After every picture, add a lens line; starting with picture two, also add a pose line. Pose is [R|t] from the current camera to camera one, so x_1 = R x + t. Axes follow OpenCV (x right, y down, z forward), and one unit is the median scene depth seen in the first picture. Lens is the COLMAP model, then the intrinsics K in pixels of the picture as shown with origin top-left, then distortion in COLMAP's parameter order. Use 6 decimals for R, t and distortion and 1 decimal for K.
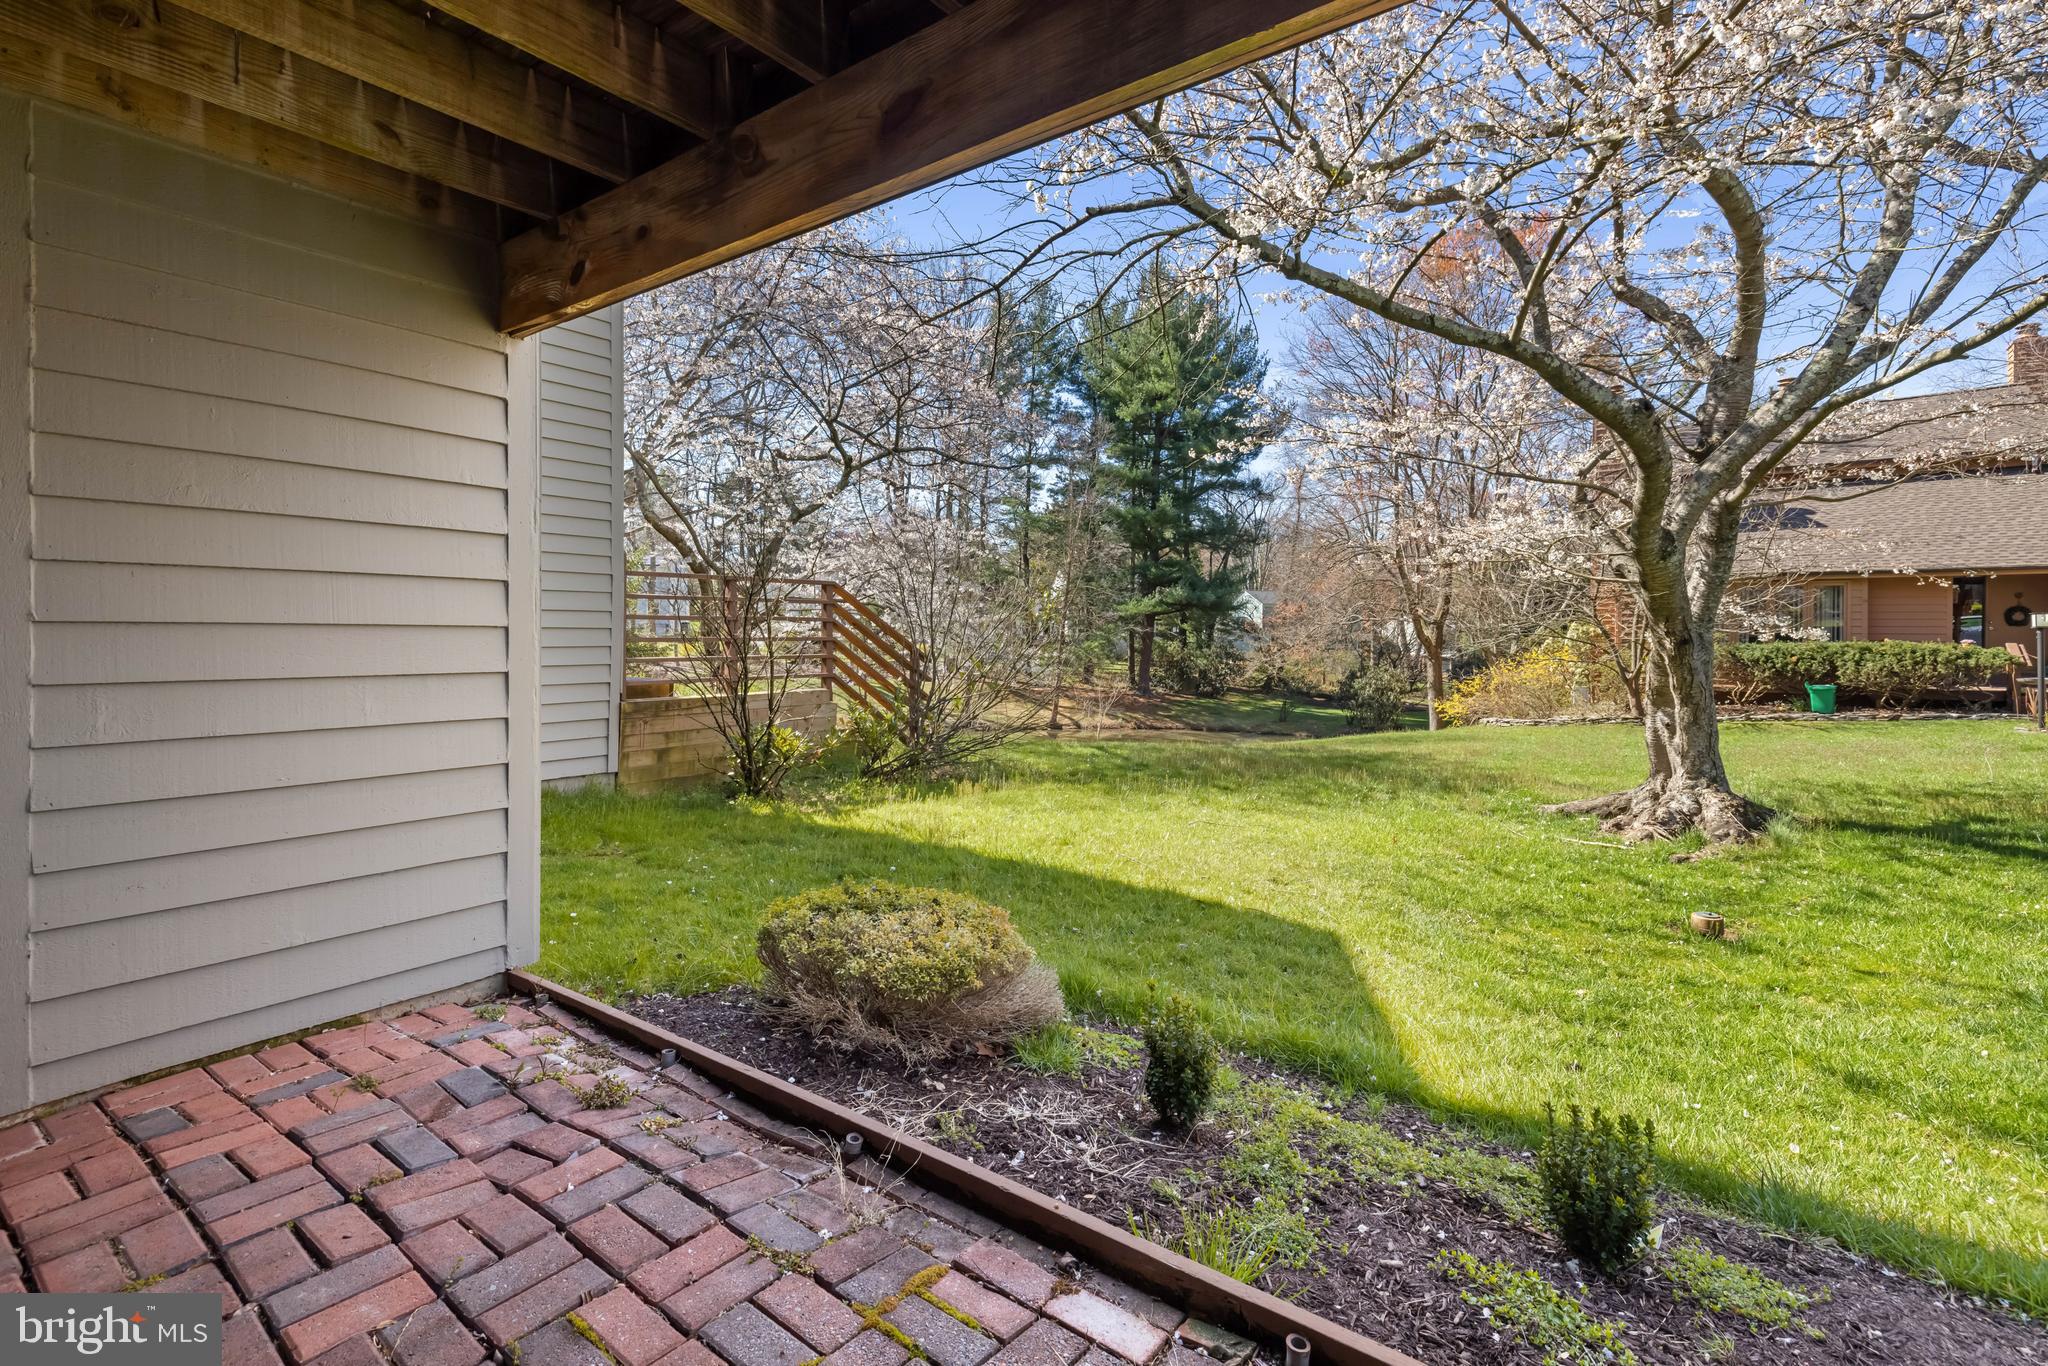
lens RADIAL K [[909.1, 0, 1016.8], [0, 909.1, 663.7], [0, 0, 1]] dist [0.024977, 0.000092]
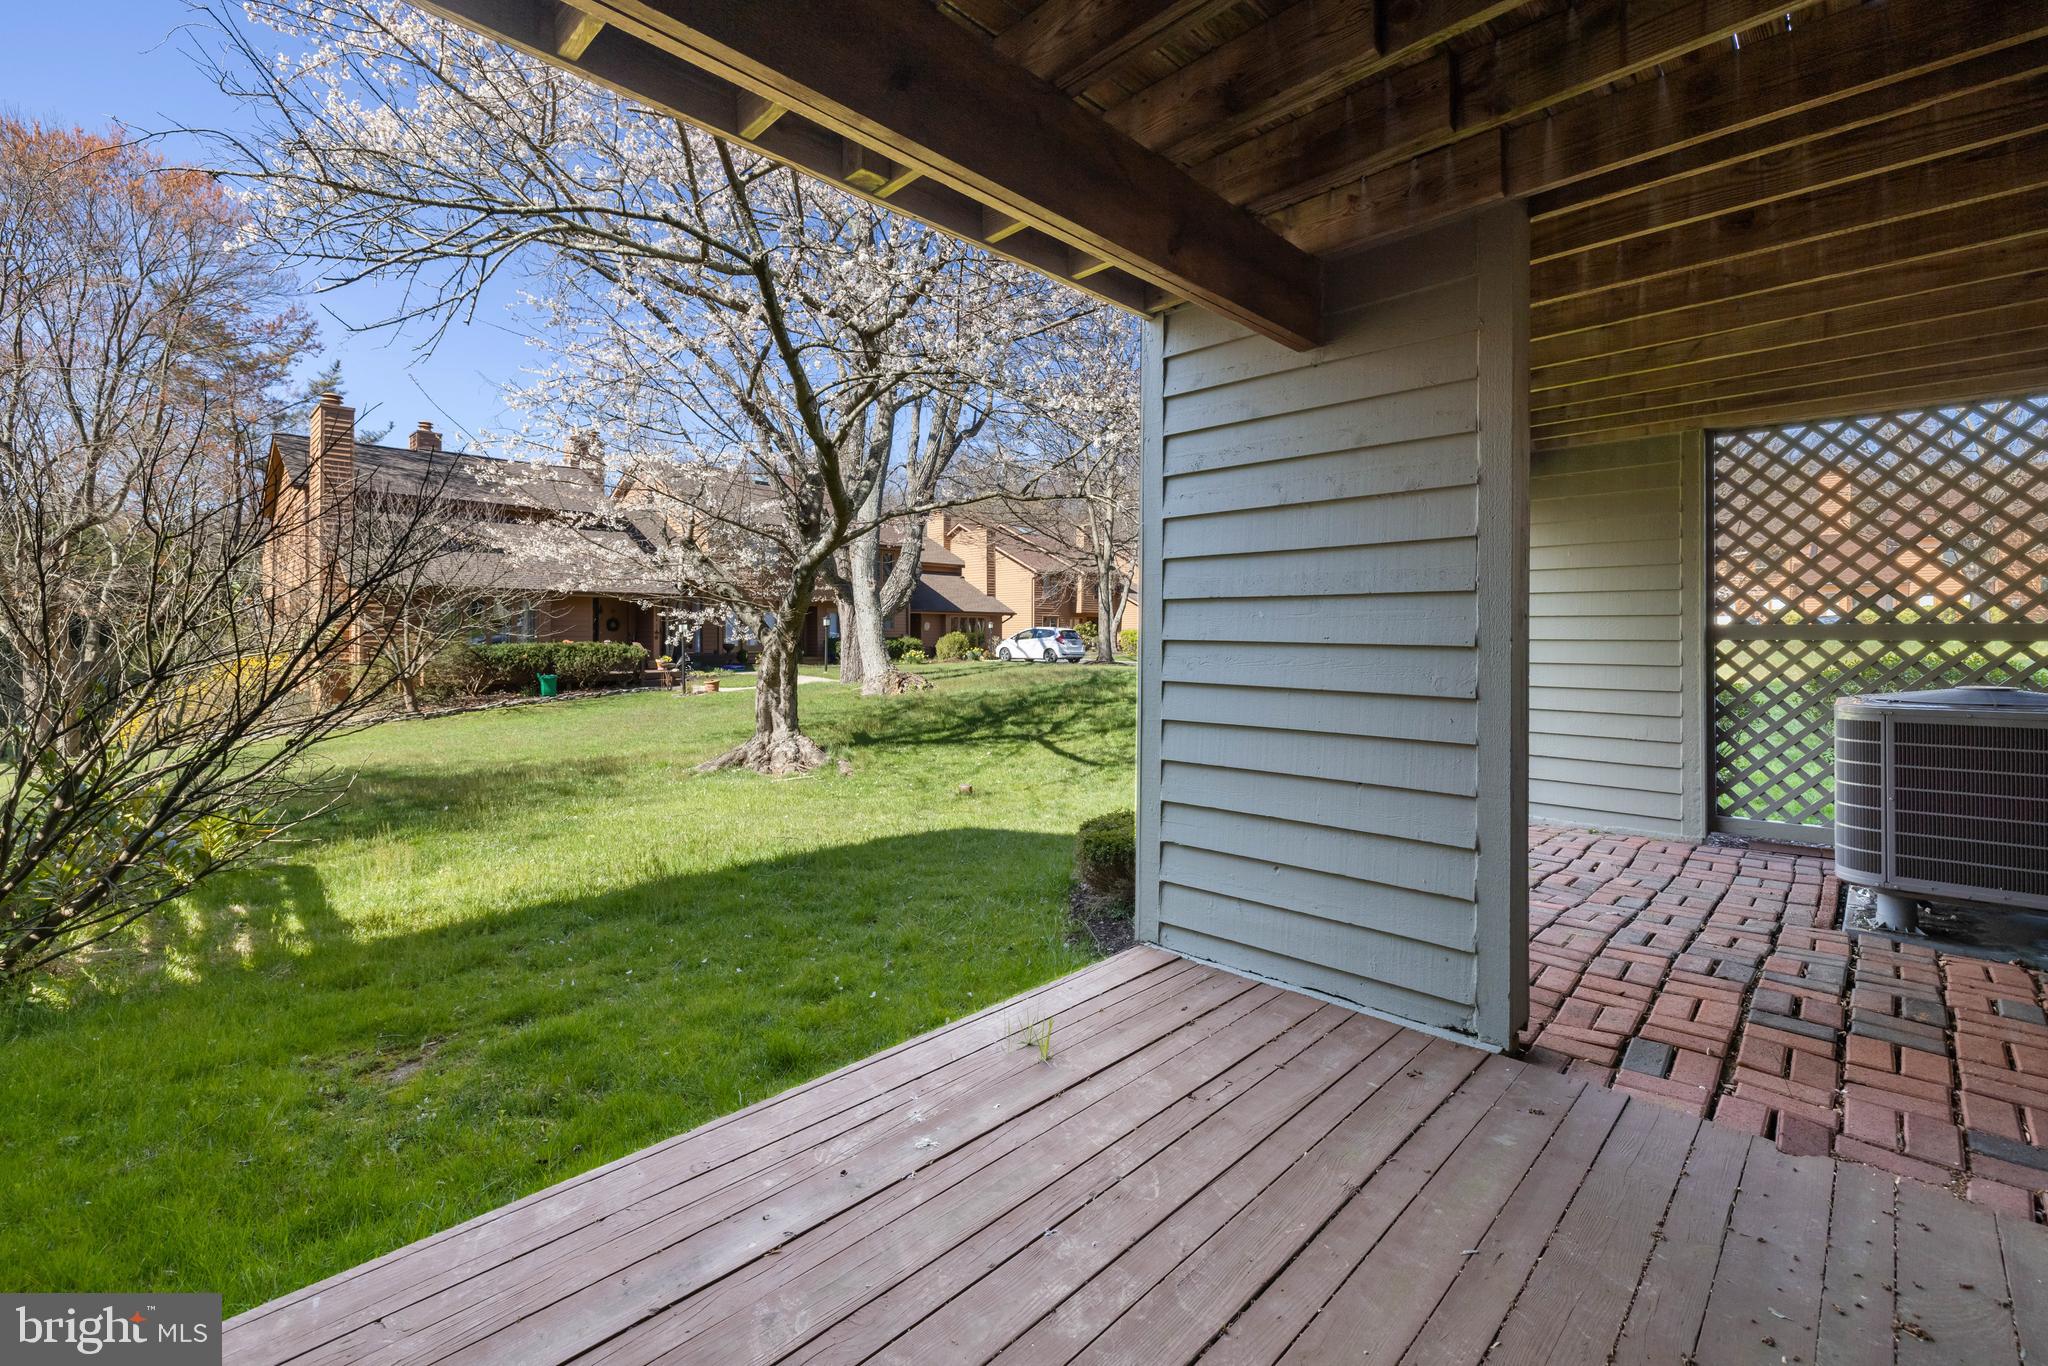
lens RADIAL K [[909.1, 0, 1016.8], [0, 909.1, 663.7], [0, 0, 1]] dist [0.024977, 0.000092]
pose [[0.126475, -0.030529, 0.991500, -0.707445], [0.031121, 0.999156, 0.026795, -0.015920], [-0.991481, 0.027468, 0.127318, 0.403852]]
